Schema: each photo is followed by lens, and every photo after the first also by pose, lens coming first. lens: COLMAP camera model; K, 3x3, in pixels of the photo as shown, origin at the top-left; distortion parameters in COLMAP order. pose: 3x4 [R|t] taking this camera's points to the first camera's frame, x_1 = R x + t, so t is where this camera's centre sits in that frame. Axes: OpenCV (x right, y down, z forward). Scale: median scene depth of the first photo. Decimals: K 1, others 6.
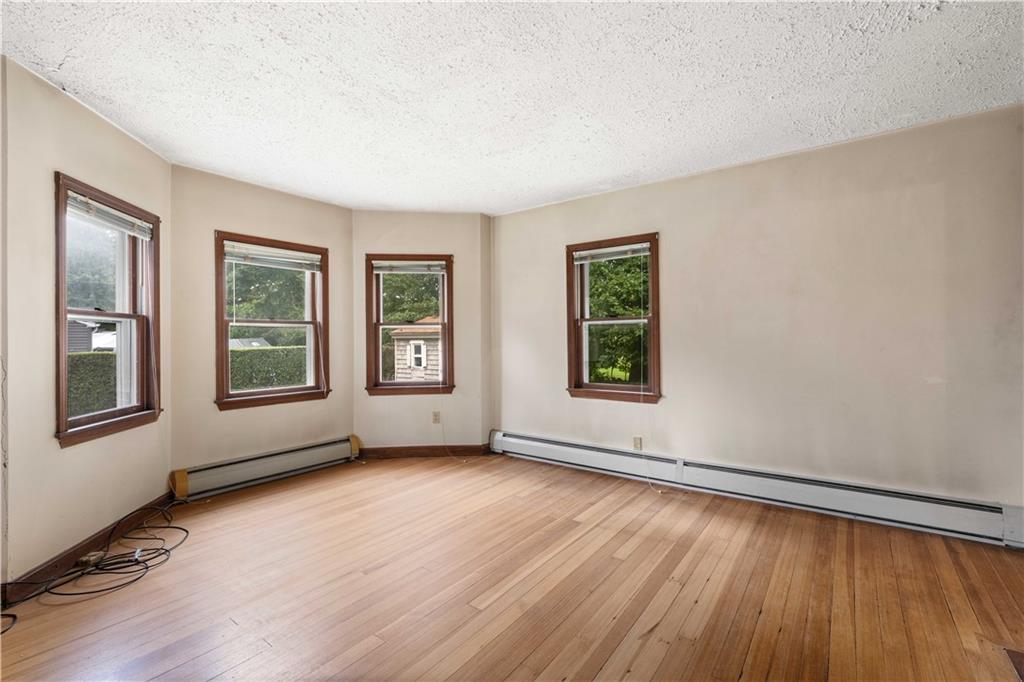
lens RADIAL K [[459.2, 0, 507.1], [0, 459.2, 339.7], [0, 0, 1]] dist [-0.008269, 0.002522]
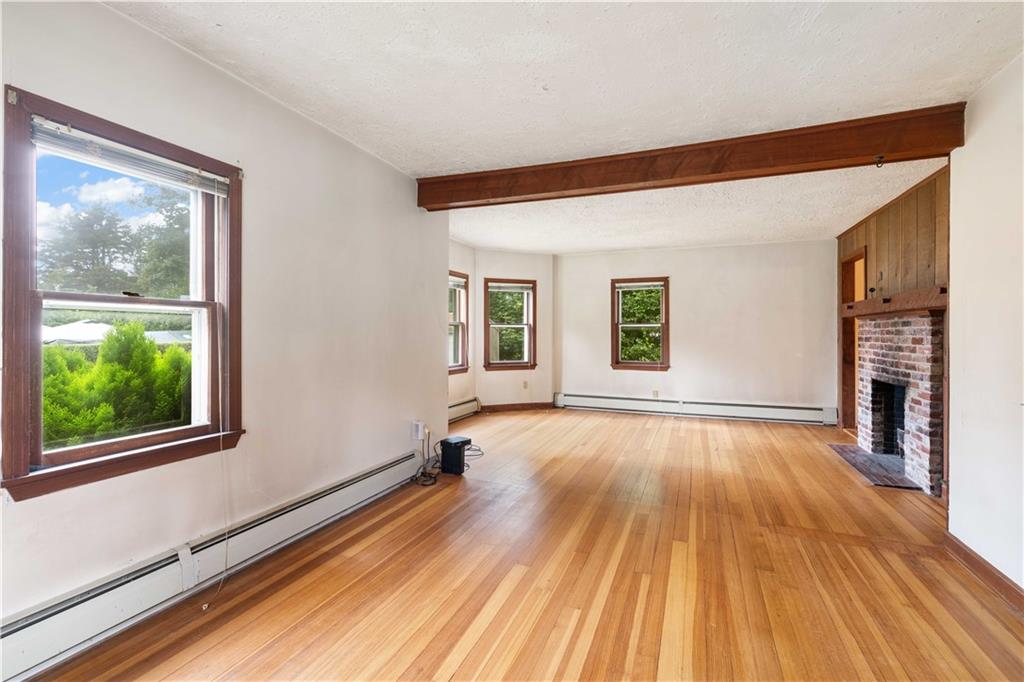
lens RADIAL K [[459.2, 0, 511.2], [0, 459.2, 335.4], [0, 0, 1]] dist [-0.008269, 0.002522]
pose [[0.966374, 0.008512, 0.257000, -0.654756], [-0.008999, 0.999959, 0.000719, 0.001916], [-0.256983, -0.003008, 0.966411, -0.527280]]
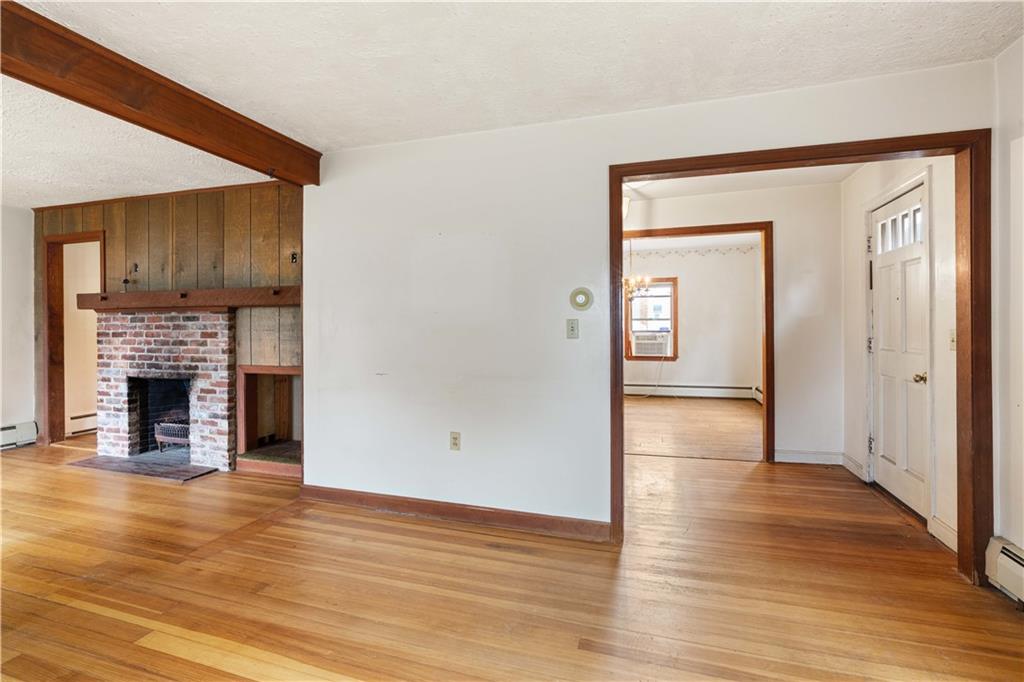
lens RADIAL K [[459.2, 0, 513.9], [0, 459.2, 325.8], [0, 0, 1]] dist [-0.008269, 0.002522]
pose [[-0.333024, 0.010712, 0.942858, -0.784927], [0.007219, 0.999935, -0.008810, 0.000091], [-0.942891, 0.003872, -0.333080, -0.163645]]
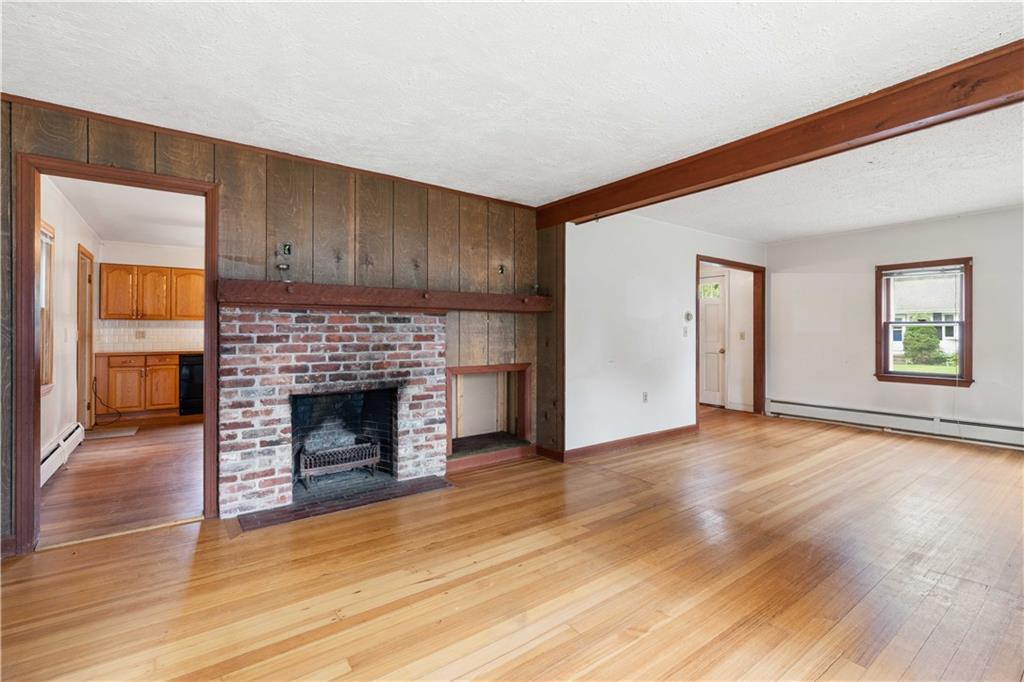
lens RADIAL K [[459.2, 0, 510.4], [0, 459.2, 330.7], [0, 0, 1]] dist [-0.008269, 0.002522]
pose [[-0.955872, 0.008357, 0.293663, -0.109502], [0.007949, 0.999965, -0.002585, -0.004045], [-0.293674, -0.000136, -0.955905, 0.928176]]
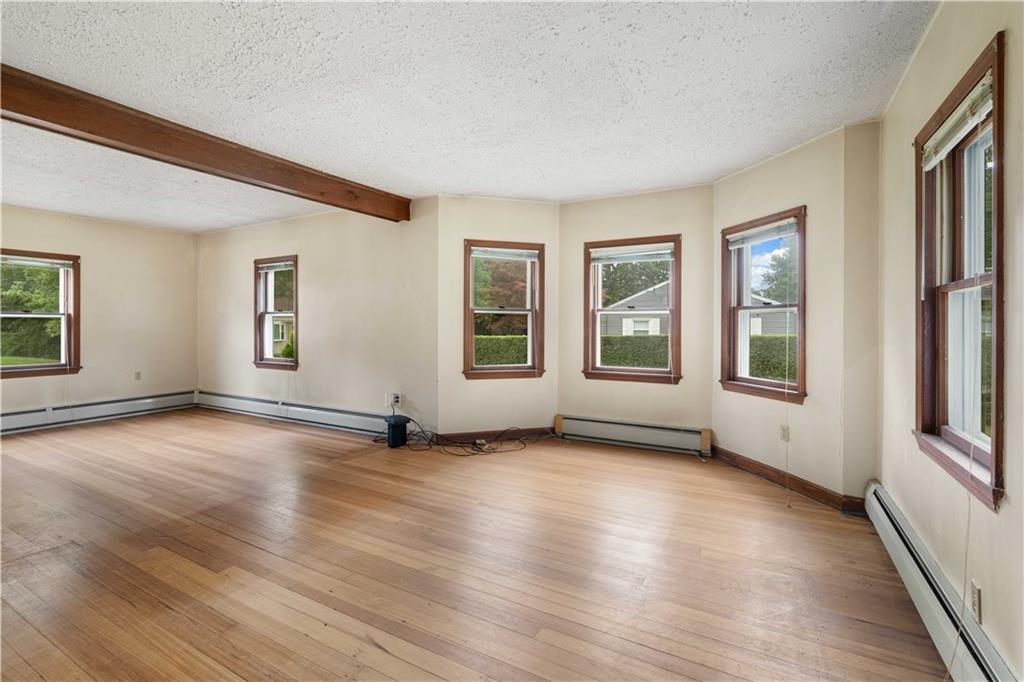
lens RADIAL K [[459.2, 0, 510.7], [0, 459.2, 335.3], [0, 0, 1]] dist [-0.008269, 0.002522]
pose [[0.138353, 0.028852, -0.989963, 0.552619], [-0.006401, 0.999581, 0.028238, -0.005543], [0.990362, 0.002430, 0.138479, 0.506110]]
